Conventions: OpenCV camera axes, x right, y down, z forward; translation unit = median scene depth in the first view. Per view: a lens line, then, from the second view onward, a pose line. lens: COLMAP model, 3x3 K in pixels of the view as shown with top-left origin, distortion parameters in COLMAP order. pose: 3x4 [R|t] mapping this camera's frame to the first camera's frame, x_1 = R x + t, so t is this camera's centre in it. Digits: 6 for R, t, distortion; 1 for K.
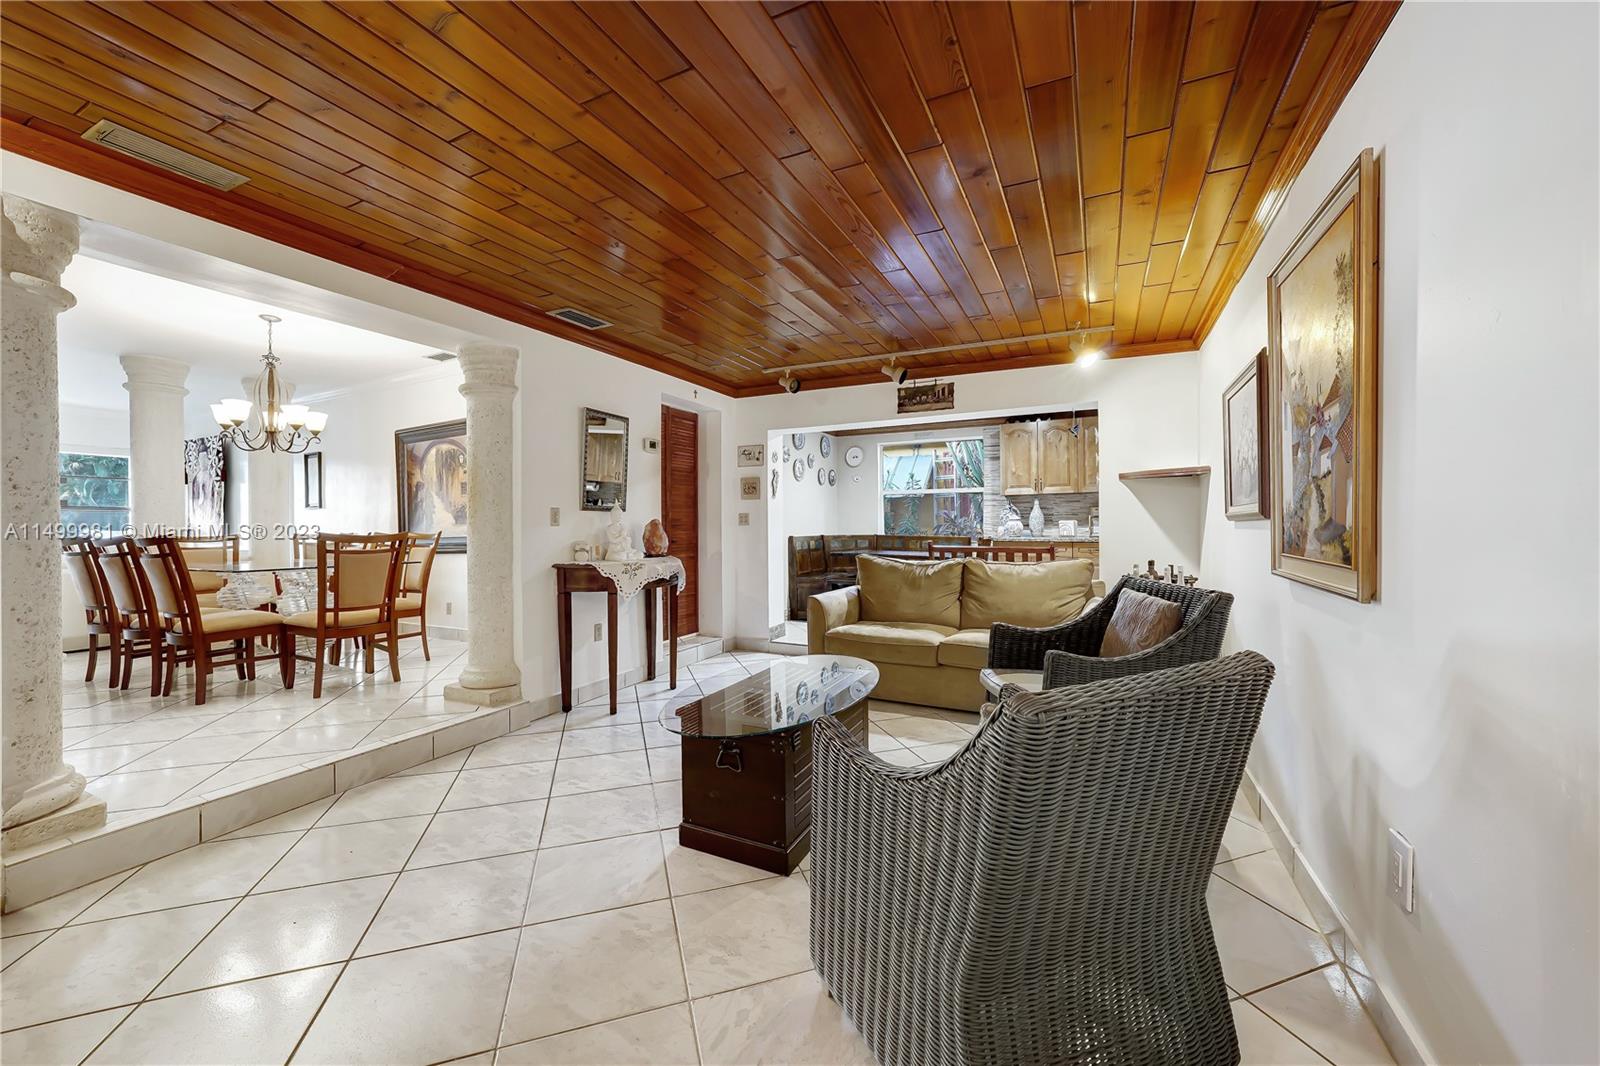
lens RADIAL K [[582.1, 0, 799.0], [0, 582.1, 534.6], [0, 0, 1]] dist [-0.000561, 0.001821]
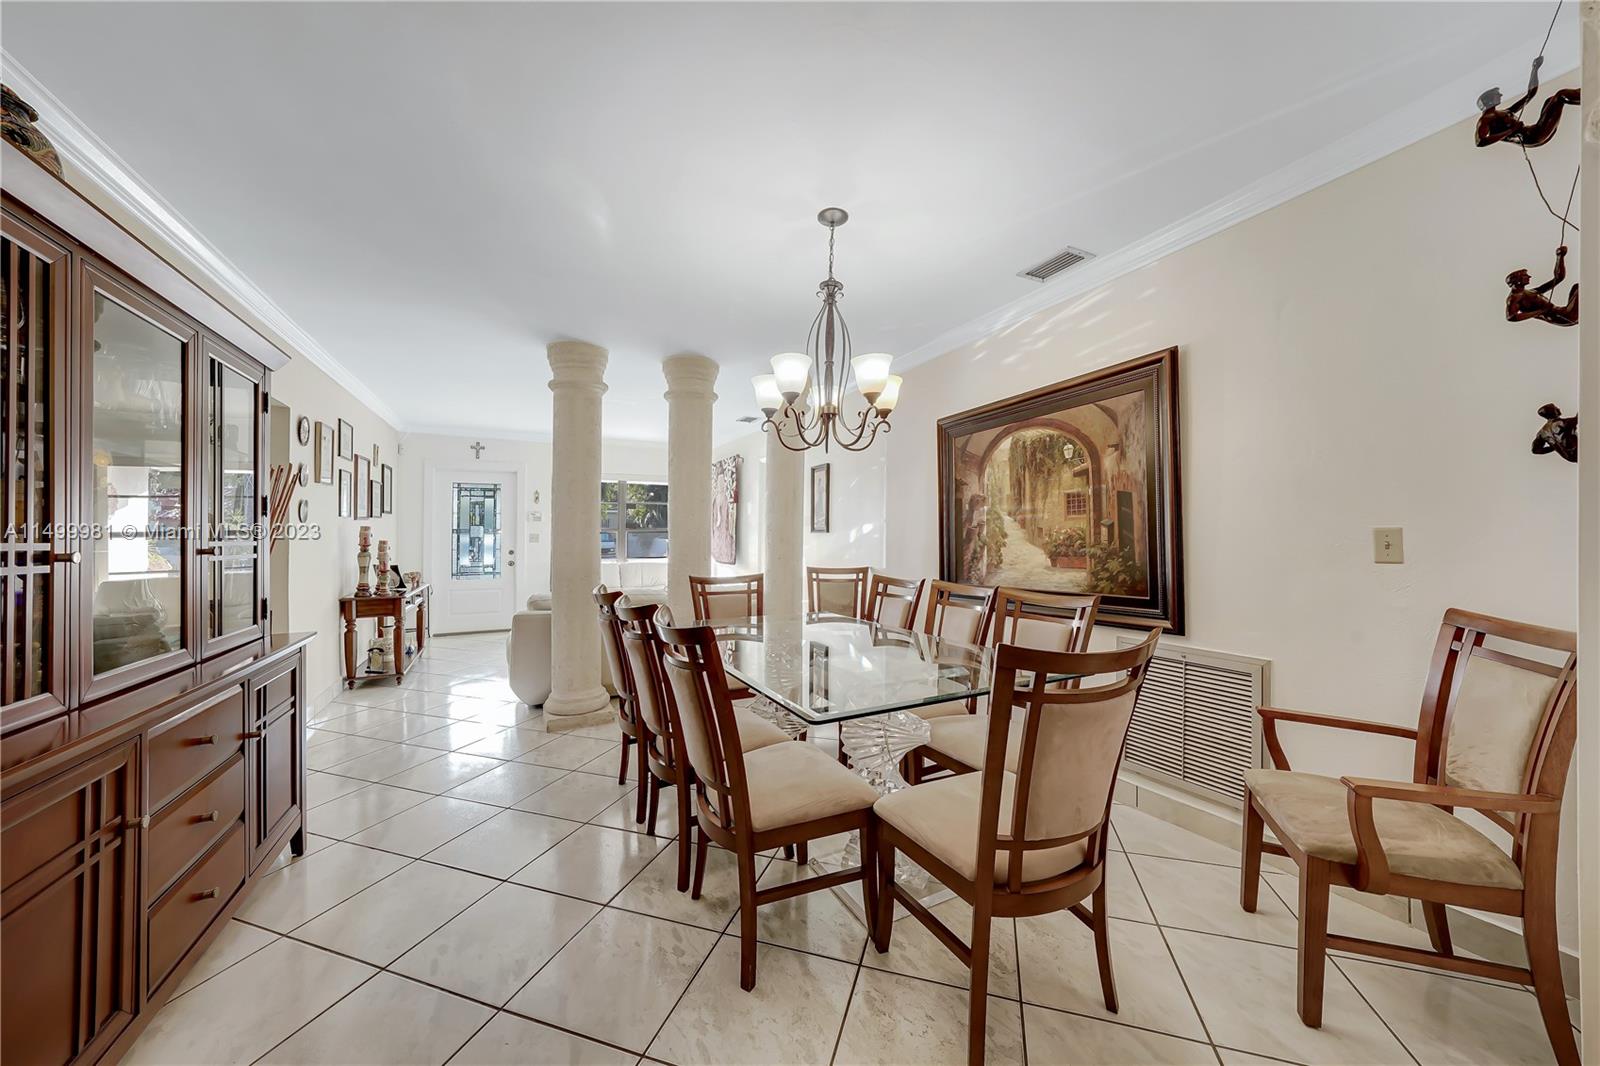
lens RADIAL K [[582.1, 0, 801.5], [0, 582.1, 535.7], [0, 0, 1]] dist [-0.000561, 0.001821]
pose [[0.801300, 0.006572, -0.598227, -0.556103], [-0.016350, 0.999807, -0.010917, -0.048470], [0.598039, 0.018528, 0.801253, 0.503124]]
